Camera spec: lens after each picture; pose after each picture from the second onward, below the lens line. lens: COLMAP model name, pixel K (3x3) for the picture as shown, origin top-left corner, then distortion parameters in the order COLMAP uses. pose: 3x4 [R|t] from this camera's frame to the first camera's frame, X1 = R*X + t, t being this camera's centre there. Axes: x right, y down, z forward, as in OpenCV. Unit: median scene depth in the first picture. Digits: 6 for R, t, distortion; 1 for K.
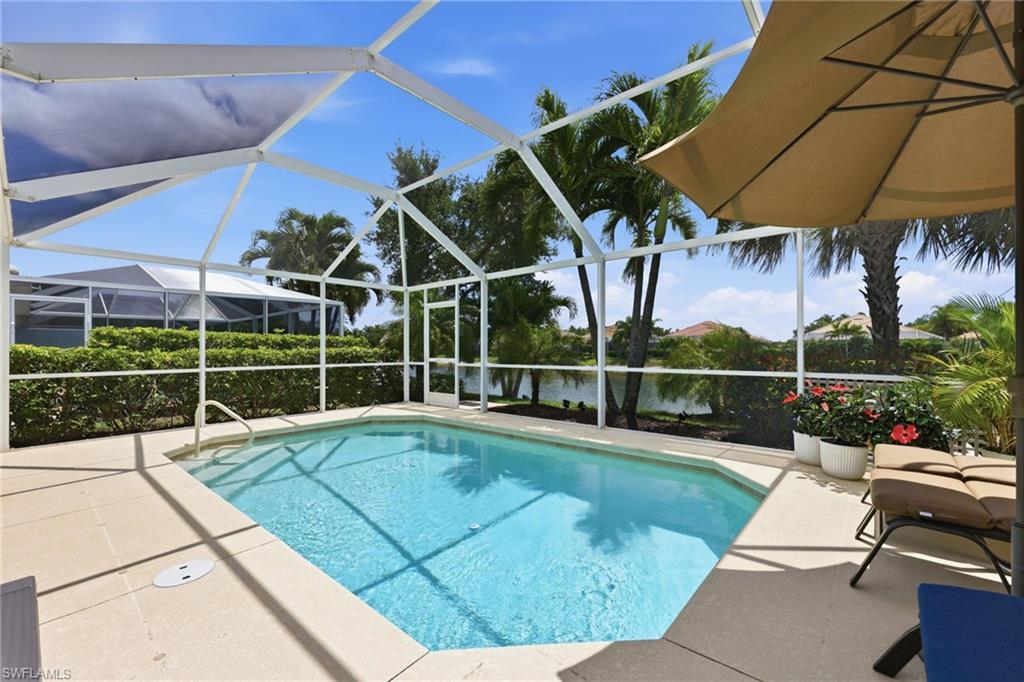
lens RADIAL K [[415.7, 0, 509.1], [0, 415.7, 341.9], [0, 0, 1]] dist [-0.001913, -0.000387]
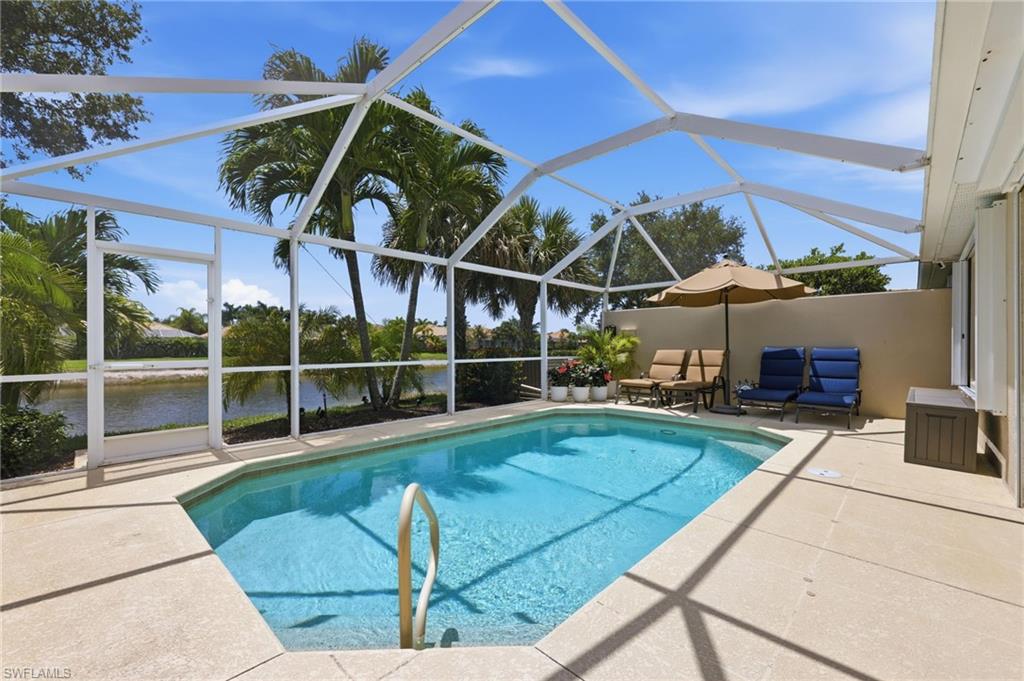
lens RADIAL K [[415.7, 0, 508.6], [0, 415.7, 346.8], [0, 0, 1]] dist [-0.001913, -0.000387]
pose [[0.068248, -0.001885, 0.997667, -1.217229], [-0.016563, 0.999858, 0.003023, 0.024132], [-0.997531, -0.016731, 0.068208, 1.034267]]
